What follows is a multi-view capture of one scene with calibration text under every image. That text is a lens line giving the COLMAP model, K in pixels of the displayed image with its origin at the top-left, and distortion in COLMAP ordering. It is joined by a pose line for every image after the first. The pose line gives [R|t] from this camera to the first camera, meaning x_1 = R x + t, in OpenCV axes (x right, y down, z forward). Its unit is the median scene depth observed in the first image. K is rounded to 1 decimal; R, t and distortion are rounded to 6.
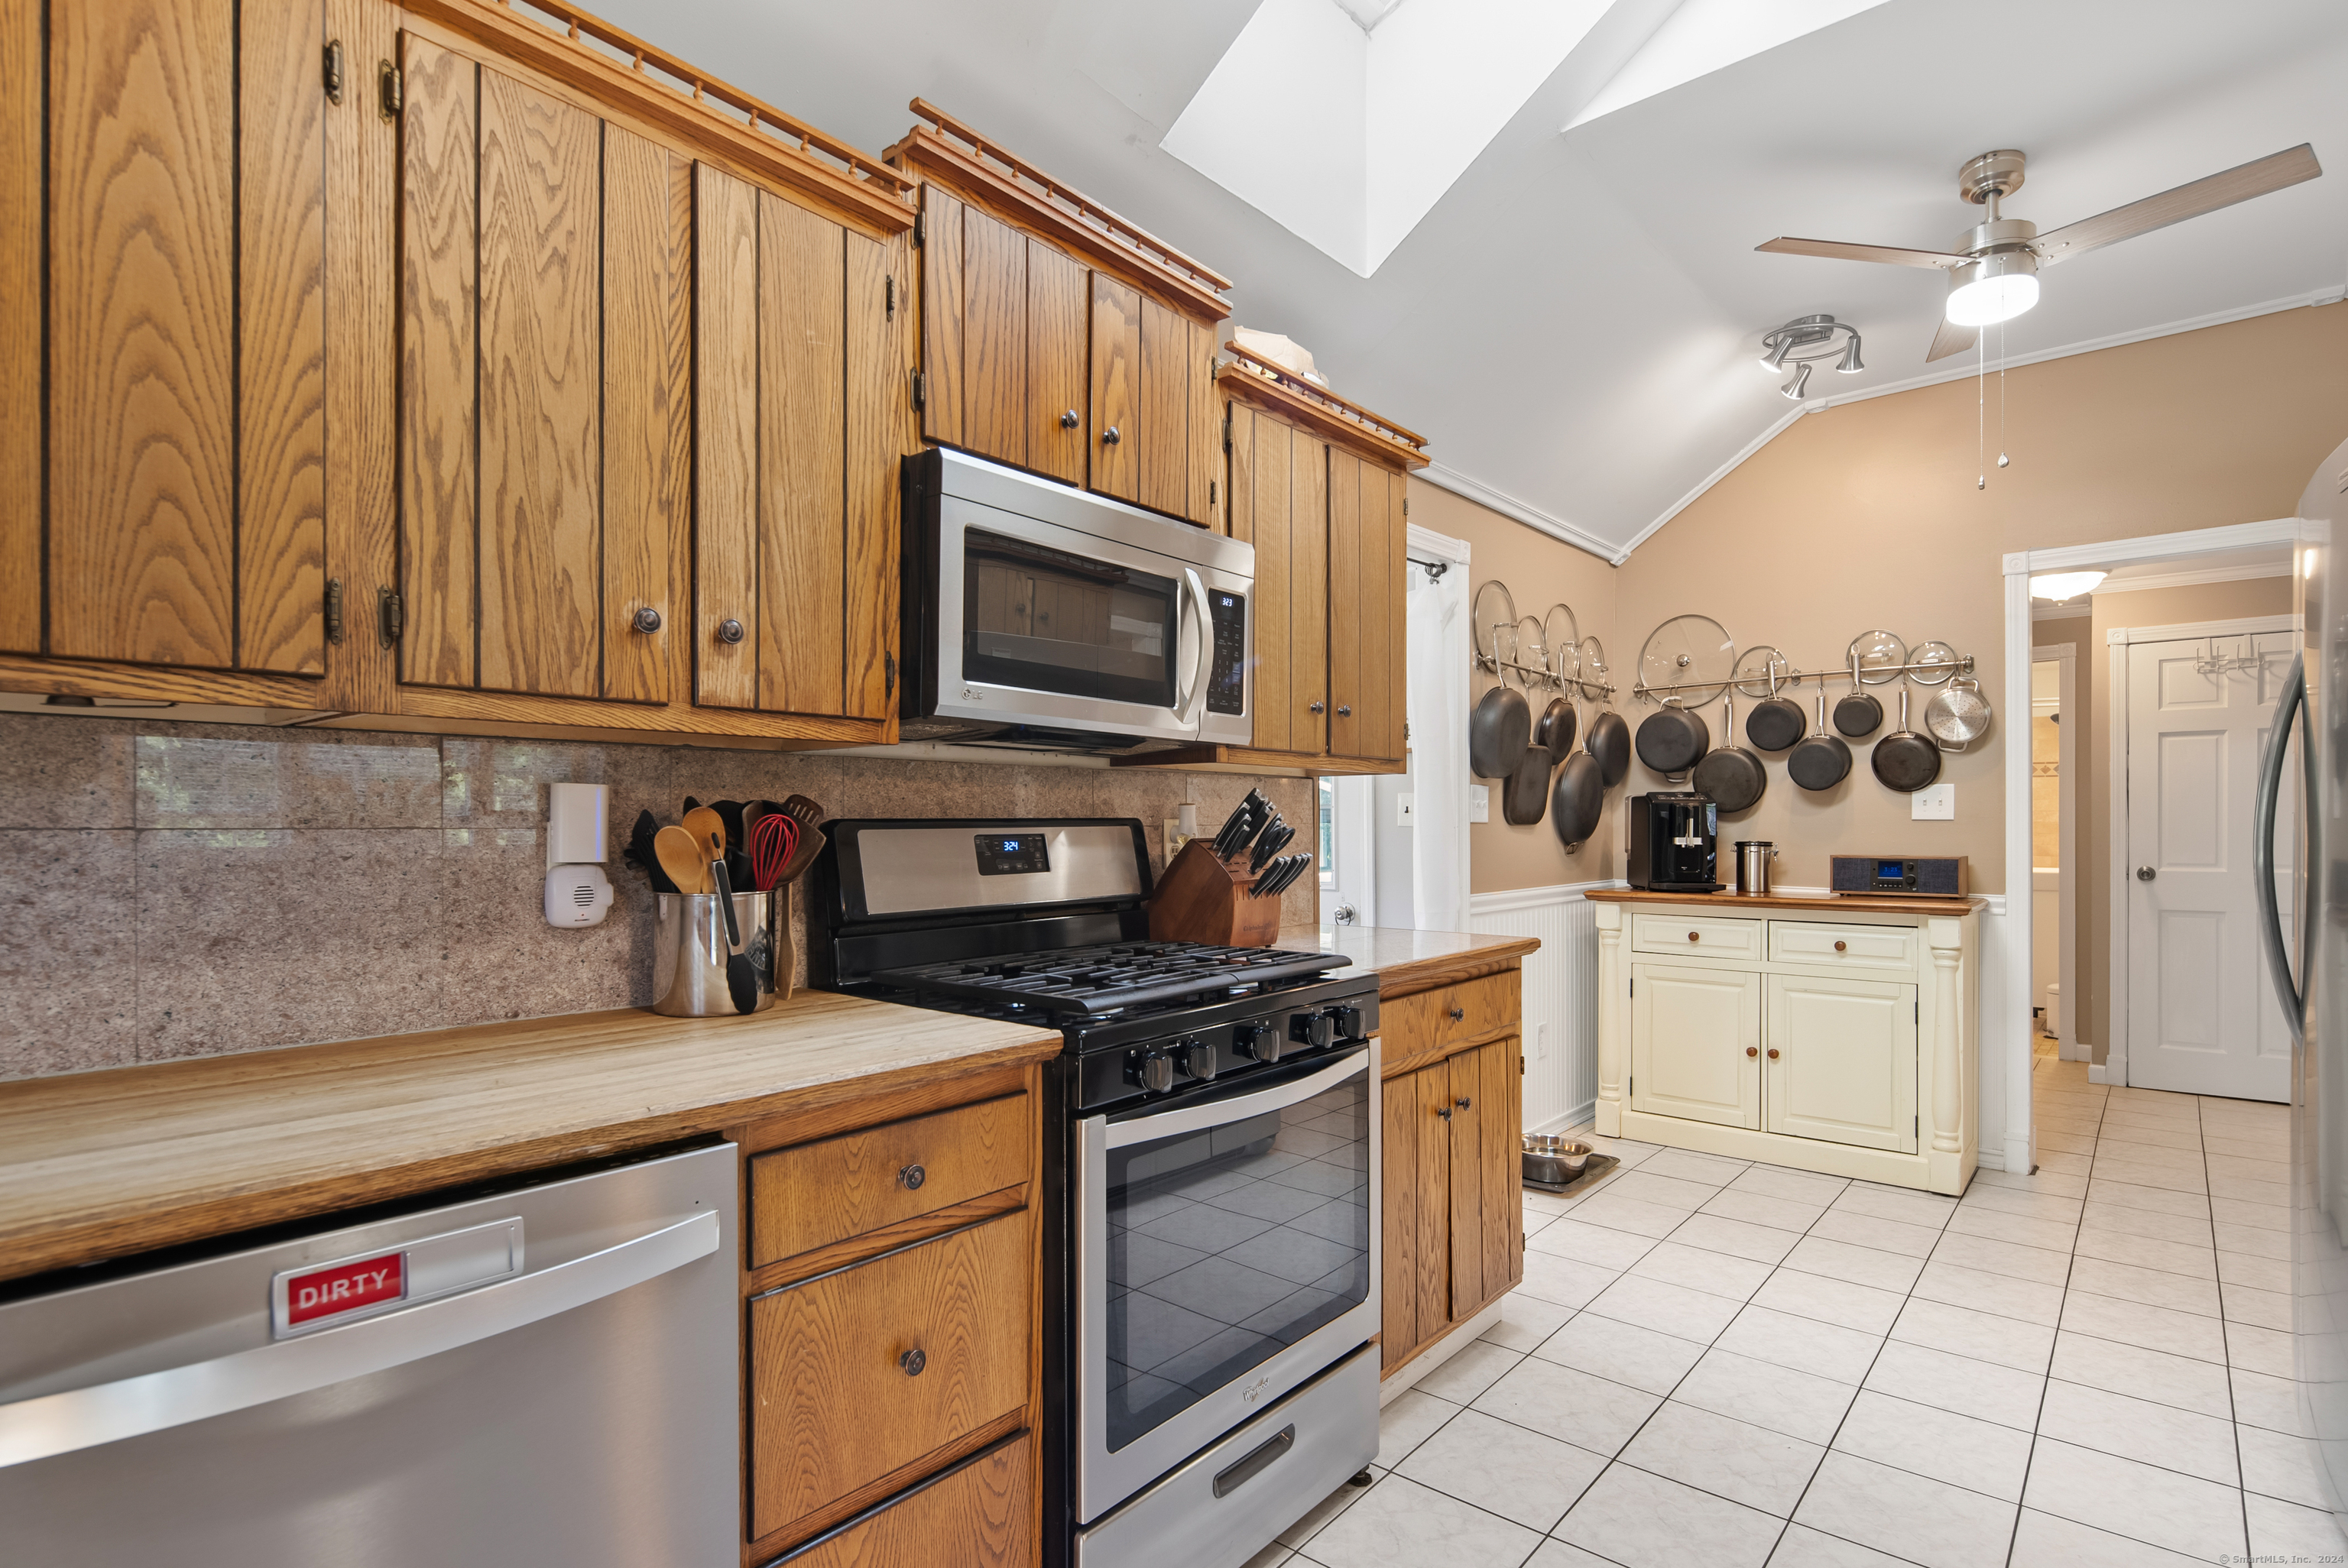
lens RADIAL K [[1222.6, 0, 1185.4], [0, 1222.6, 834.0], [0, 0, 1]] dist [0.003313, -0.000330]
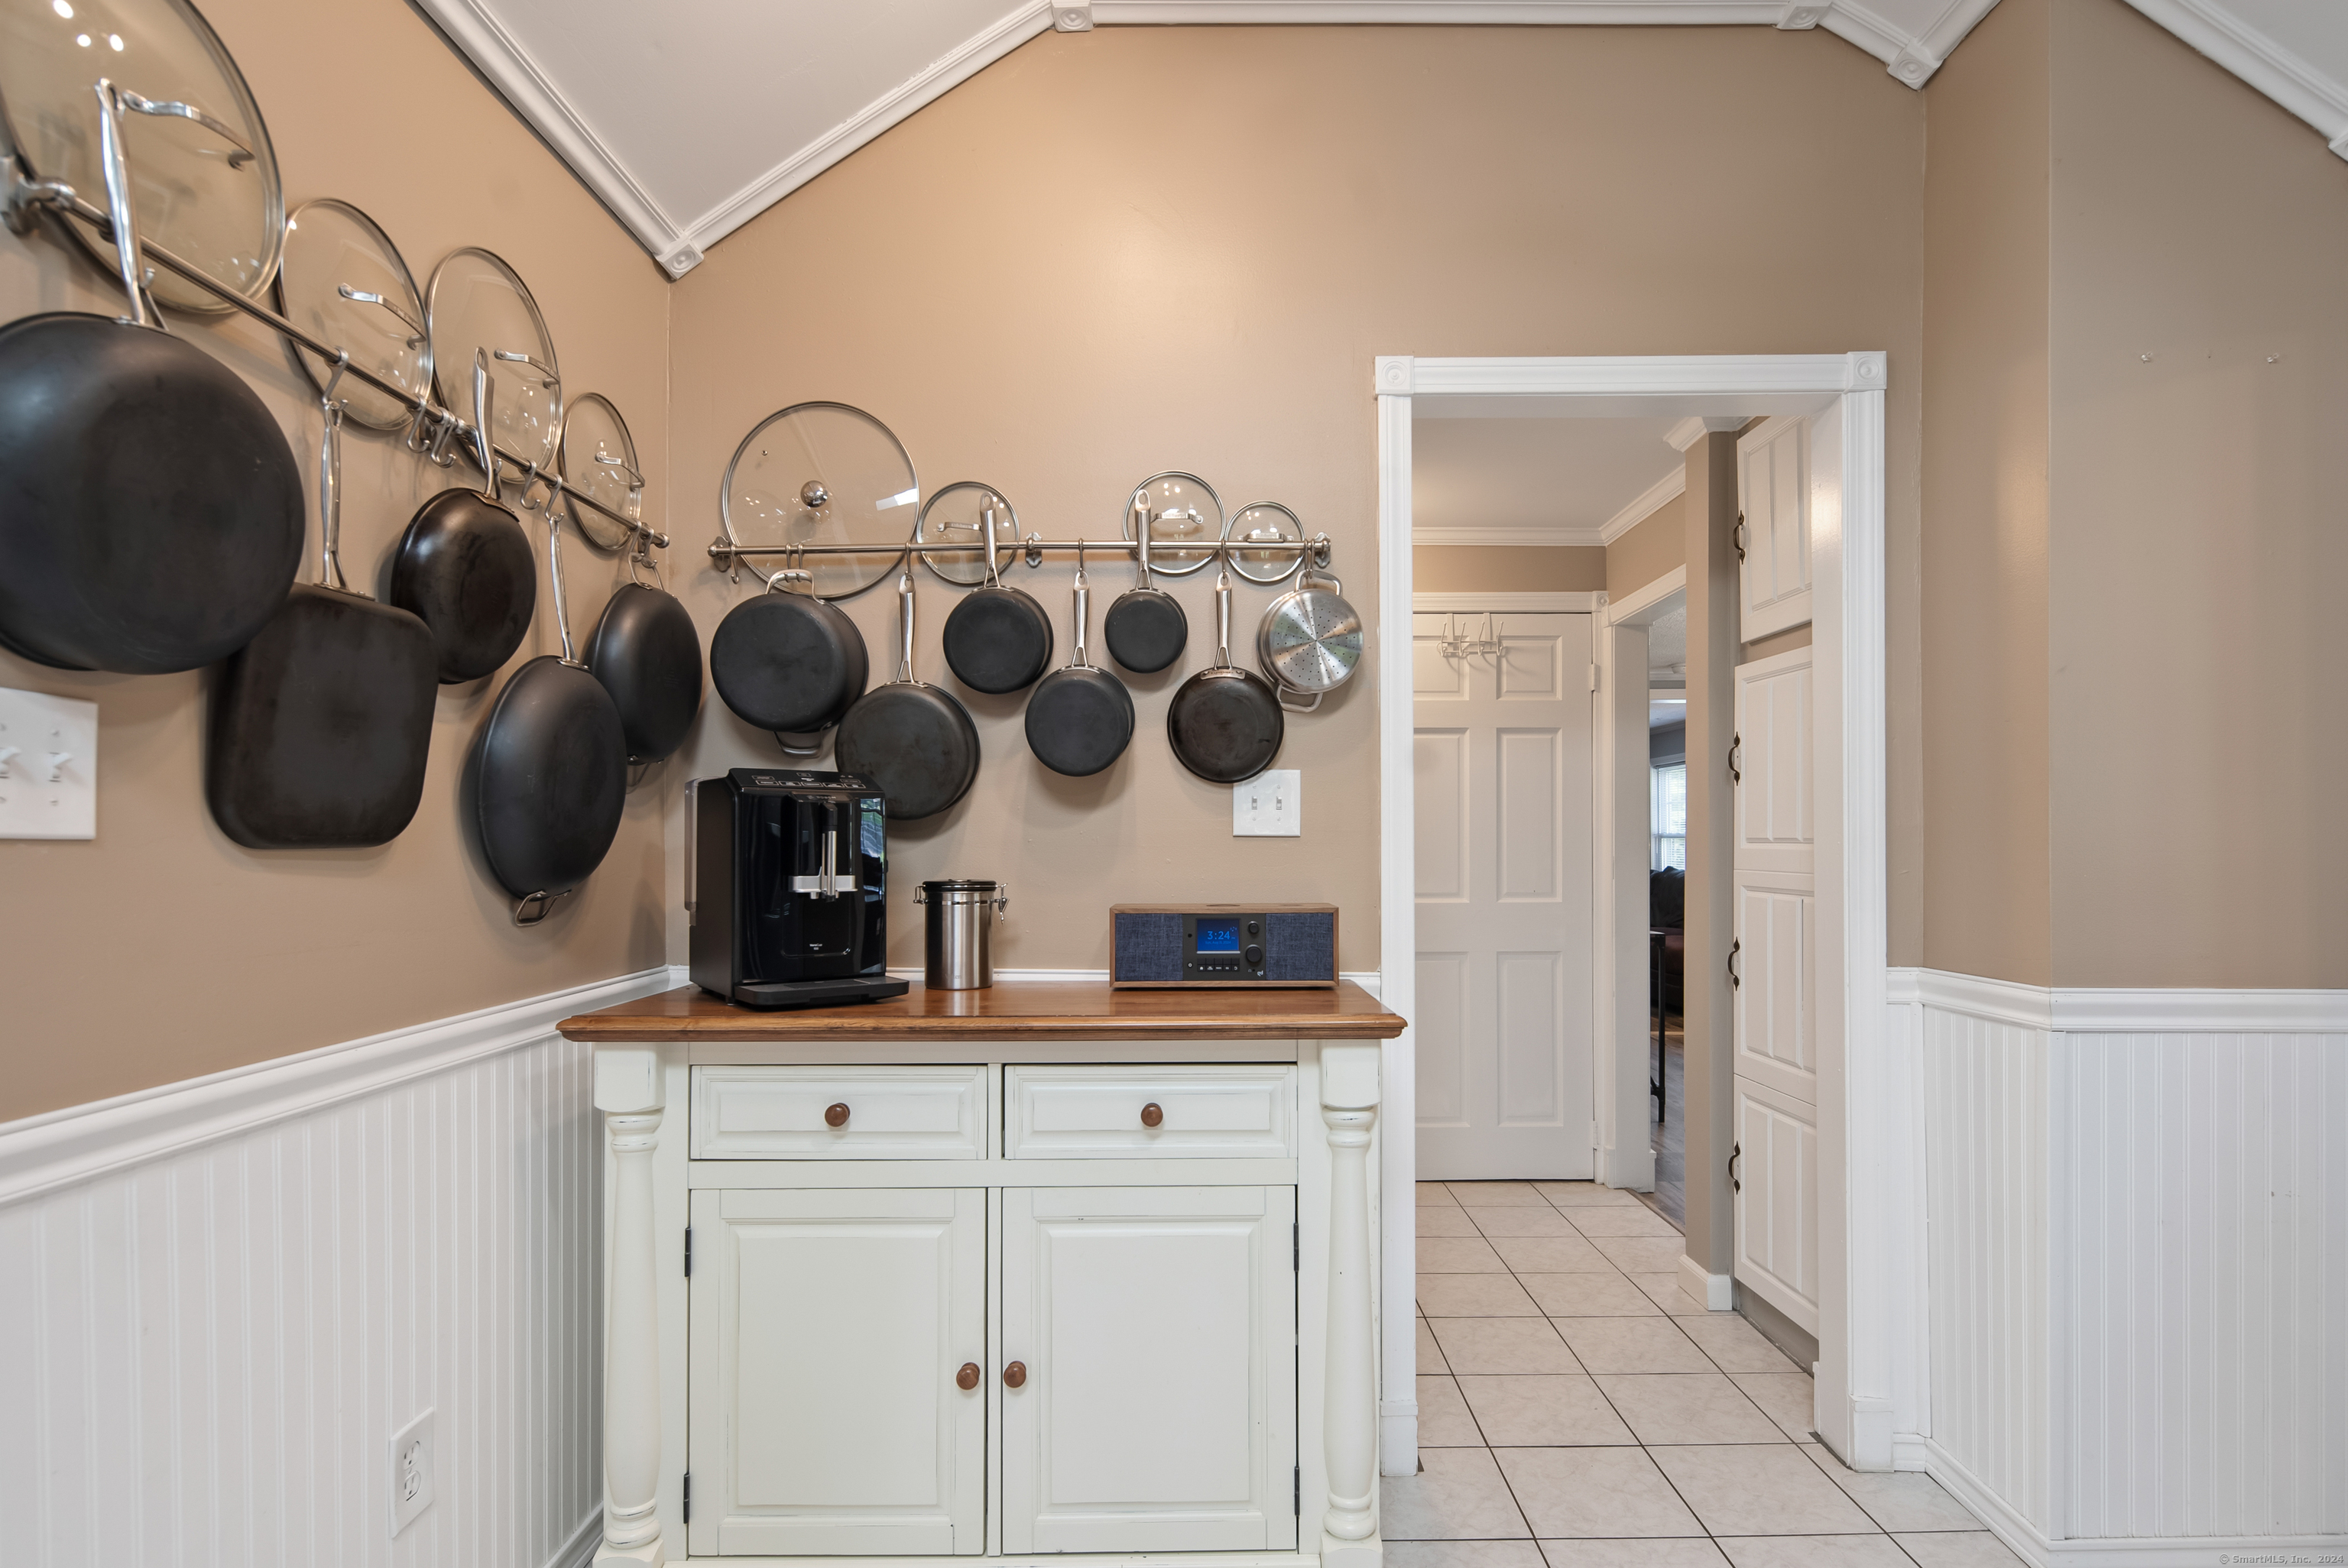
lens RADIAL K [[1142.1, 0, 1186.3], [0, 1142.1, 832.1], [0, 0, 1]] dist [-0.000539, 0.000283]
pose [[0.771060, 0.005968, 0.636734, 0.252133], [0.006237, 0.999837, -0.016924, -0.004715], [-0.636732, 0.017020, 0.770898, 0.606484]]
